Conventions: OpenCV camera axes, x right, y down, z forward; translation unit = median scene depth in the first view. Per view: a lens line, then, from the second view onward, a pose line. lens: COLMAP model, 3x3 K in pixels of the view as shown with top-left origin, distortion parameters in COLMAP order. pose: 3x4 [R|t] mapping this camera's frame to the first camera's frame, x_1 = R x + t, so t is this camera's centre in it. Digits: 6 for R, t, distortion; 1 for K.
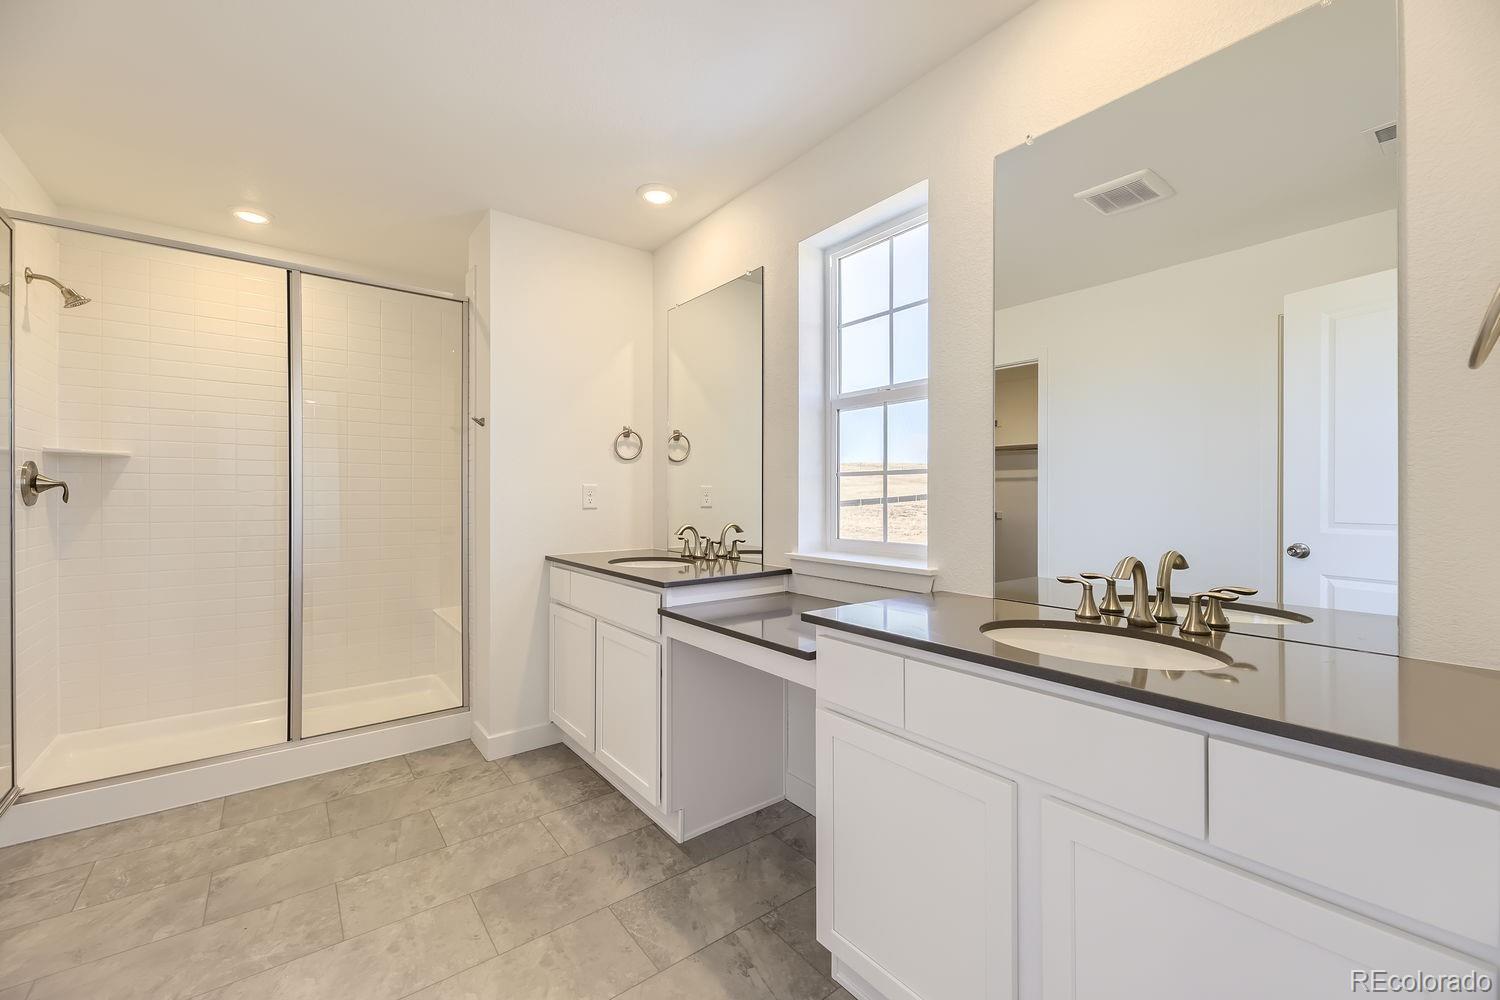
lens RADIAL K [[612.0, 0, 752.8], [0, 612.0, 491.8], [0, 0, 1]] dist [-0.001977, -0.000862]
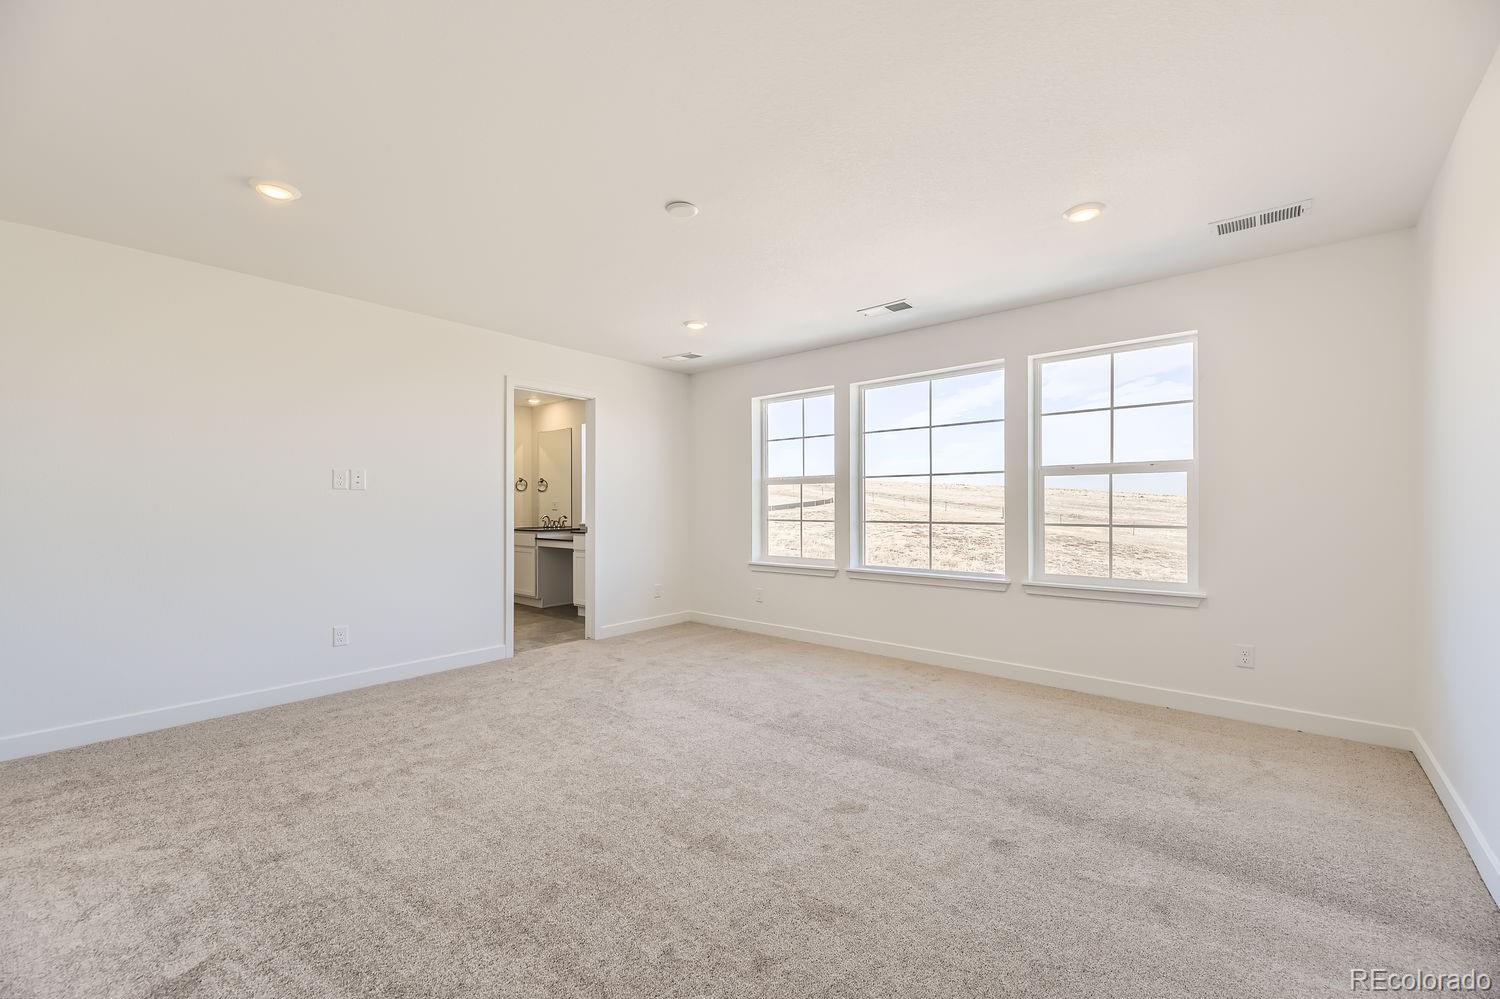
lens RADIAL K [[612.0, 0, 753.7], [0, 612.0, 501.1], [0, 0, 1]] dist [-0.001977, -0.000862]
pose [[0.979835, -0.004915, 0.199748, 0.259243], [0.005236, 0.999986, -0.001077, -0.002604], [-0.199740, 0.002101, 0.979847, -1.873875]]
